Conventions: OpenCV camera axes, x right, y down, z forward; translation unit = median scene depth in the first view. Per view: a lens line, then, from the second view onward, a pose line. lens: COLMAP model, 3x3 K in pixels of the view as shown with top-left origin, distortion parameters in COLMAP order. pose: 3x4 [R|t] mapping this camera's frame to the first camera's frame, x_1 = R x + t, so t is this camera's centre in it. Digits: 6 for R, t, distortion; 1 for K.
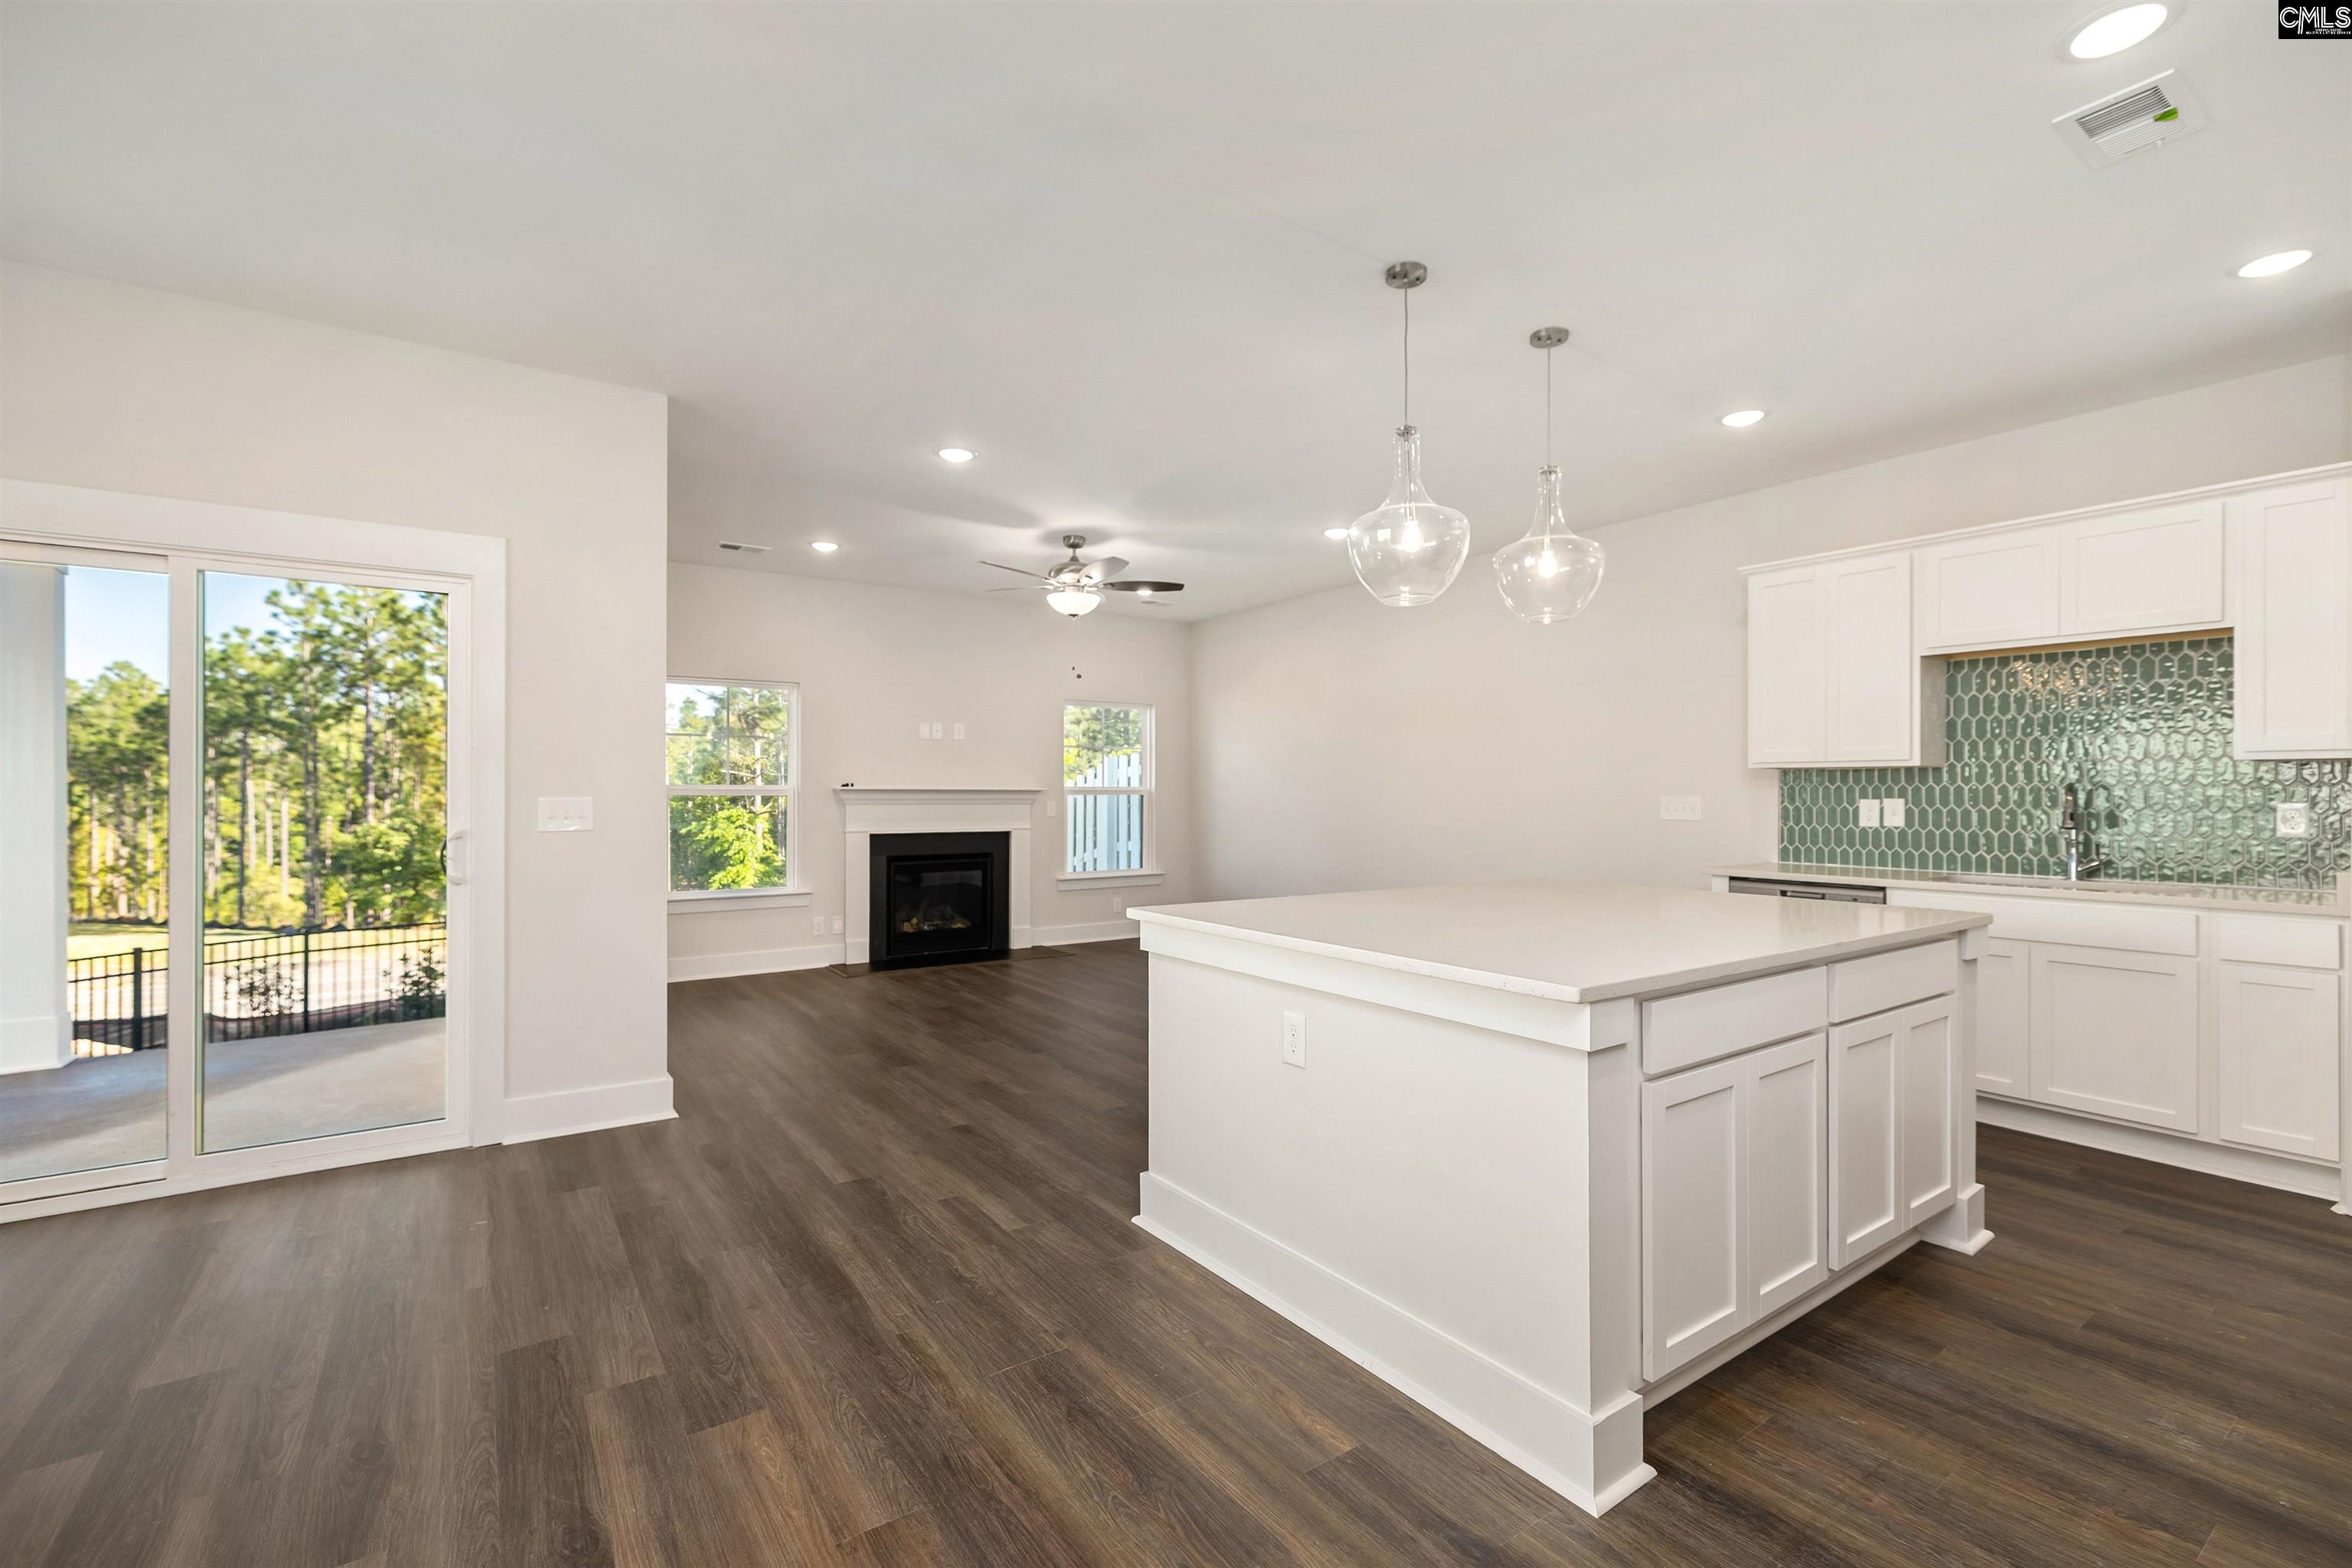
lens RADIAL K [[1018.3, 0, 1187.4], [0, 1018.3, 784.1], [0, 0, 1]] dist [0.007751, -0.001543]
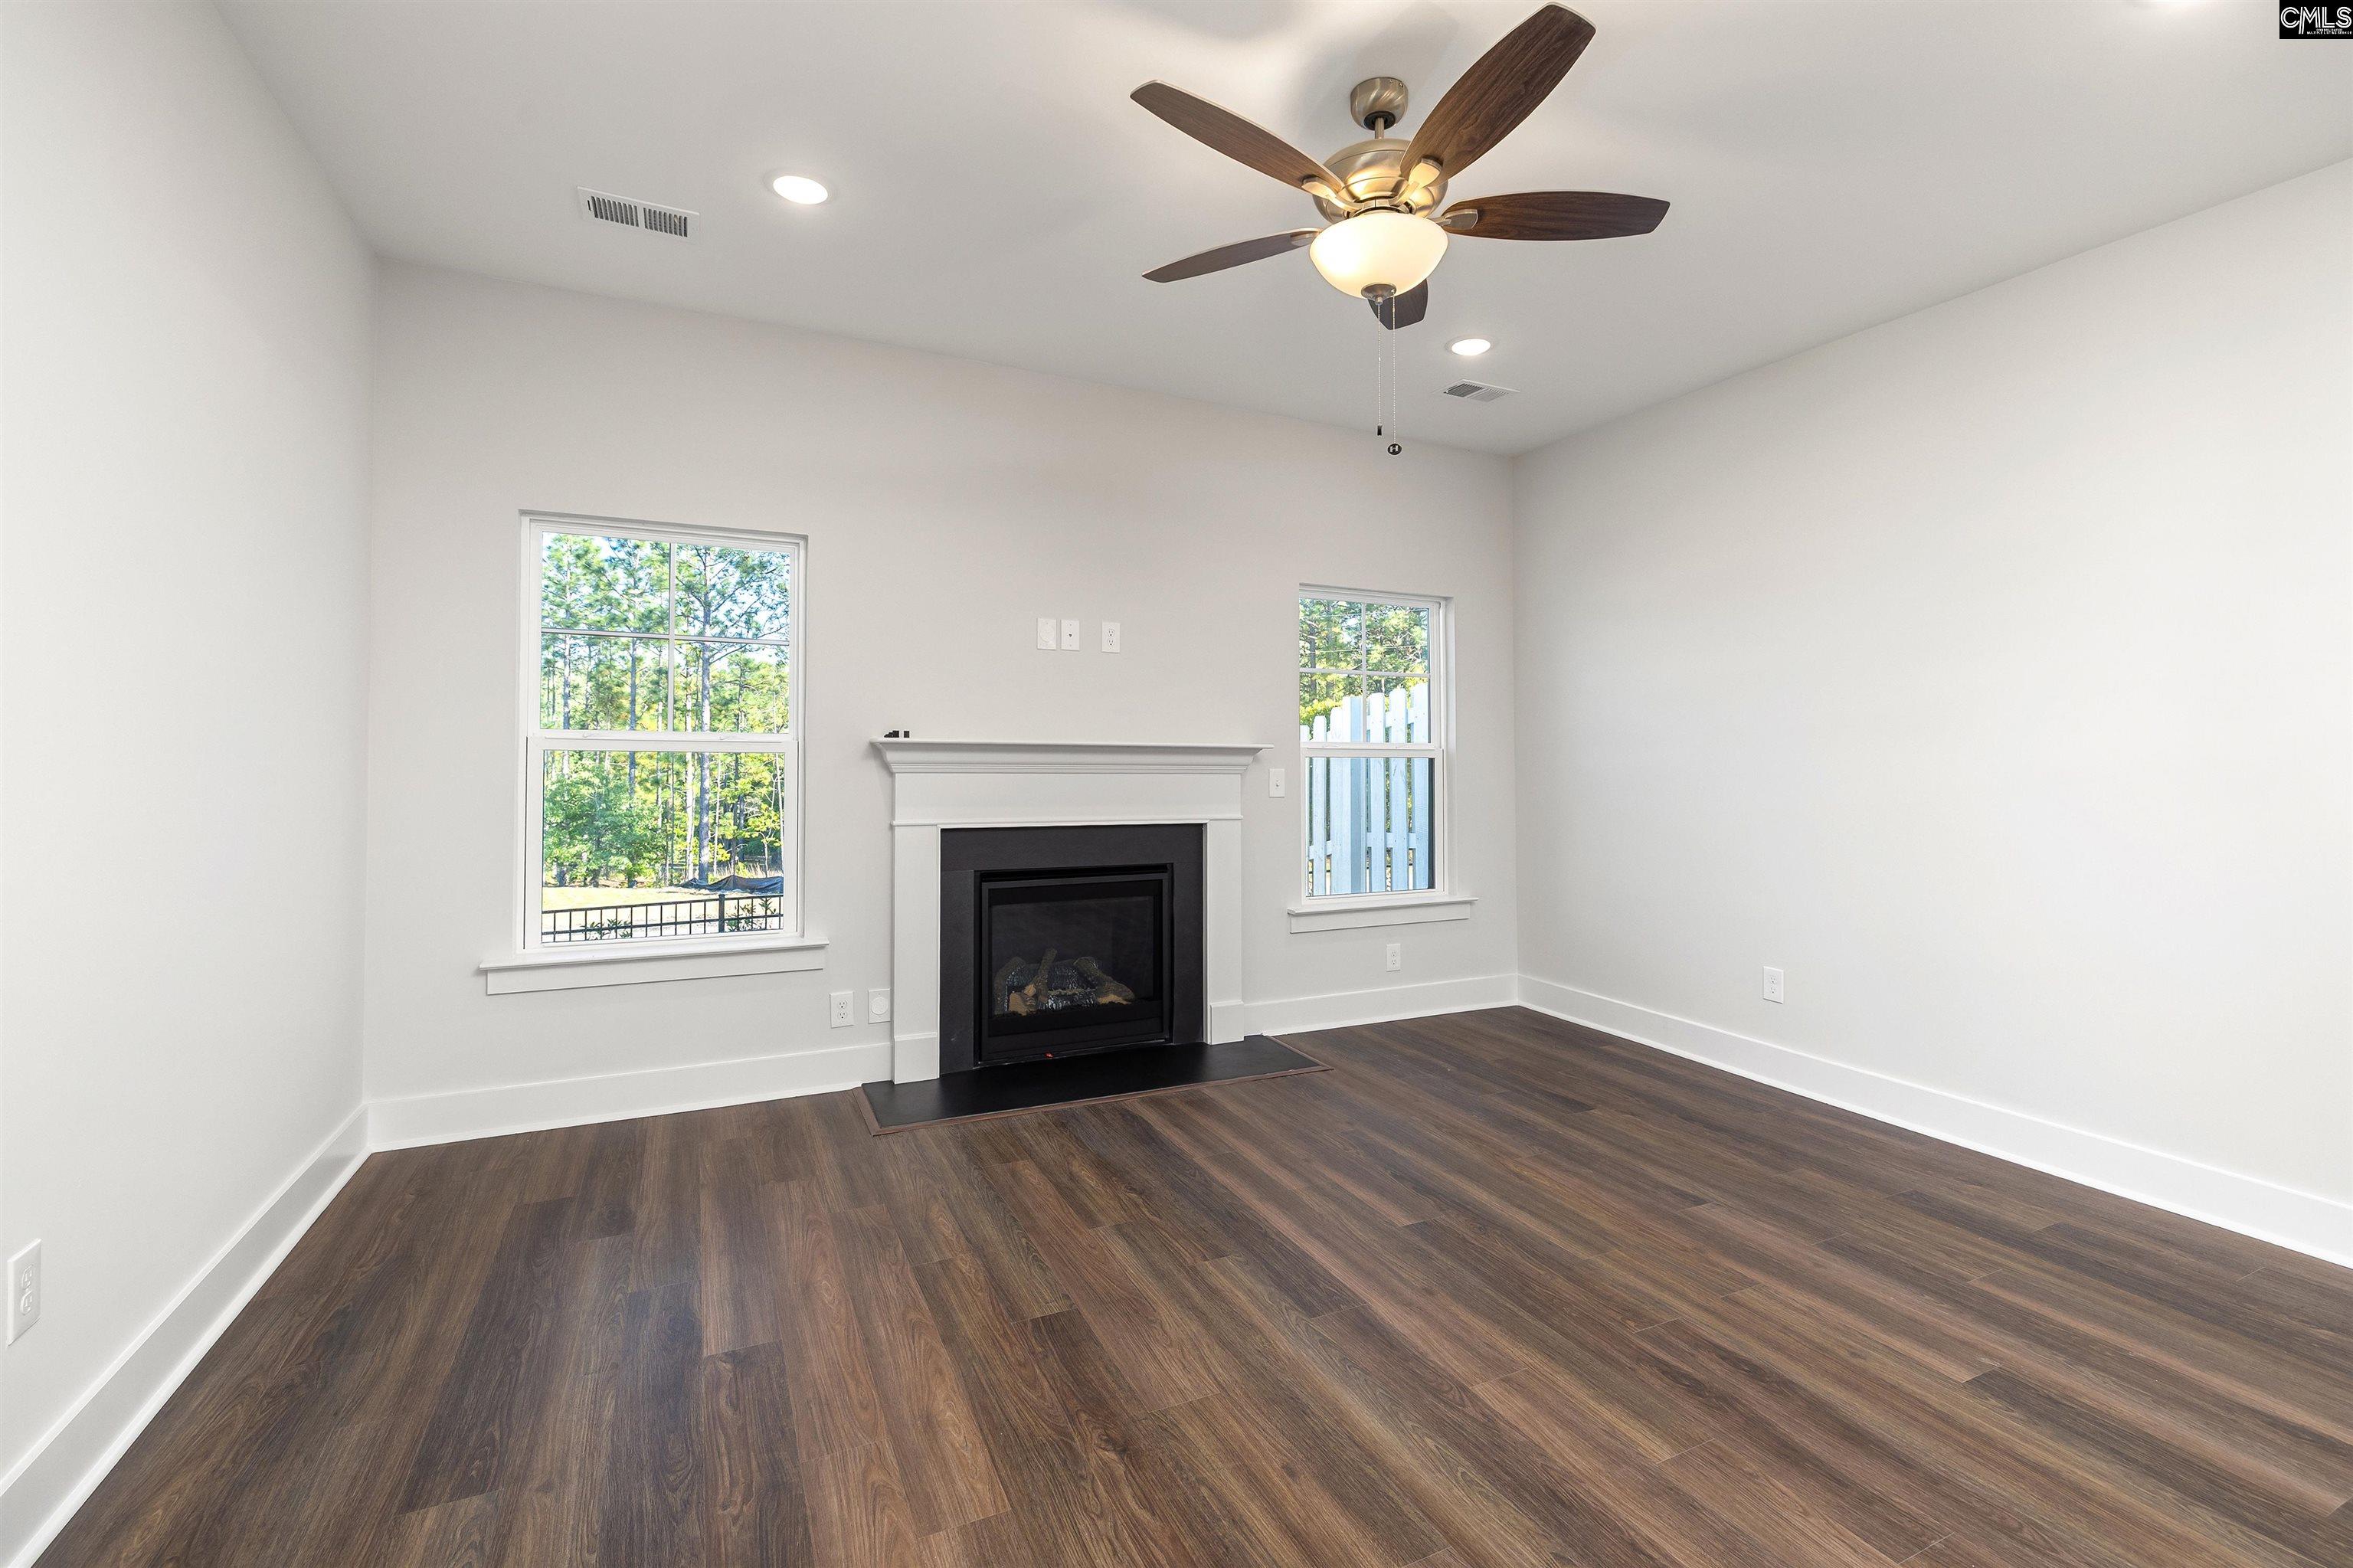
lens RADIAL K [[1018.7, 0, 1197.7], [0, 1018.7, 765.9], [0, 0, 1]] dist [0.007751, -0.001543]
pose [[0.984837, 0.012297, -0.173048, -0.154442], [-0.008752, 0.999736, 0.021233, 0.006944], [0.173263, -0.019396, 0.984685, 0.848580]]
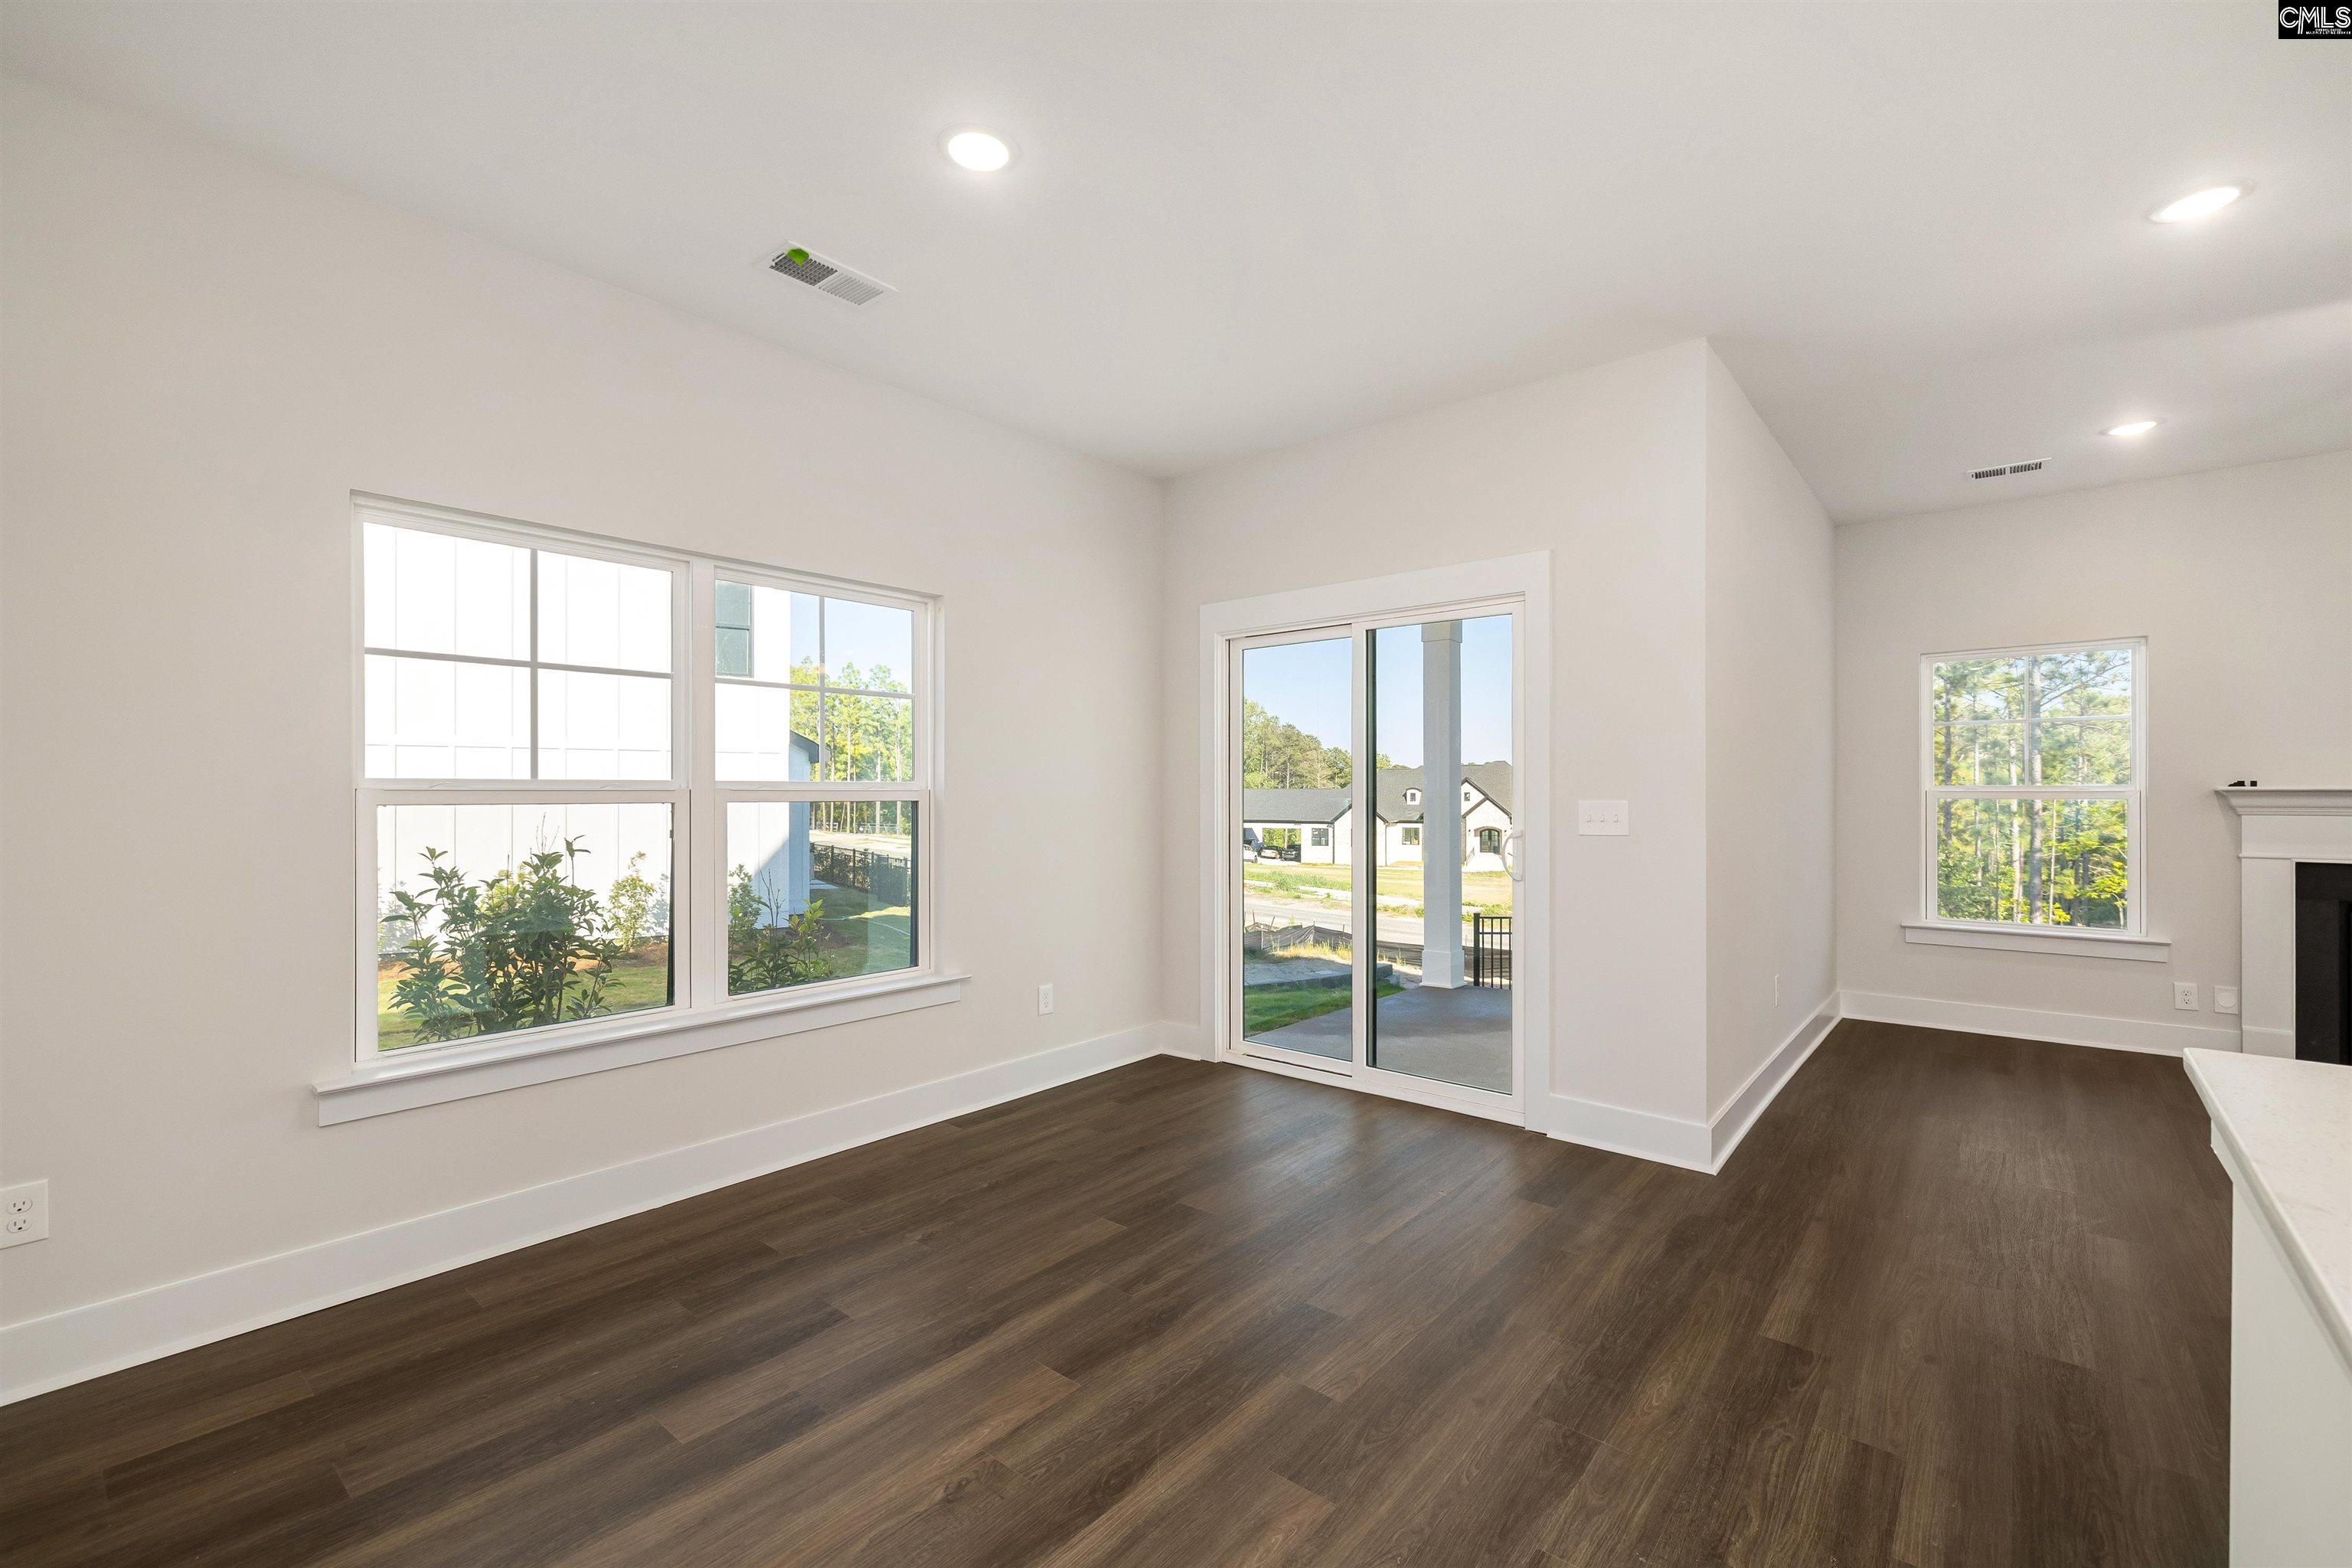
lens RADIAL K [[1018.3, 0, 1180.8], [0, 1018.3, 786.7], [0, 0, 1]] dist [0.007751, -0.001543]
pose [[0.250761, -0.008803, -0.968009, 0.195503], [0.006420, 0.999952, -0.007430, 0.005054], [0.968028, -0.004351, 0.250806, 0.324120]]
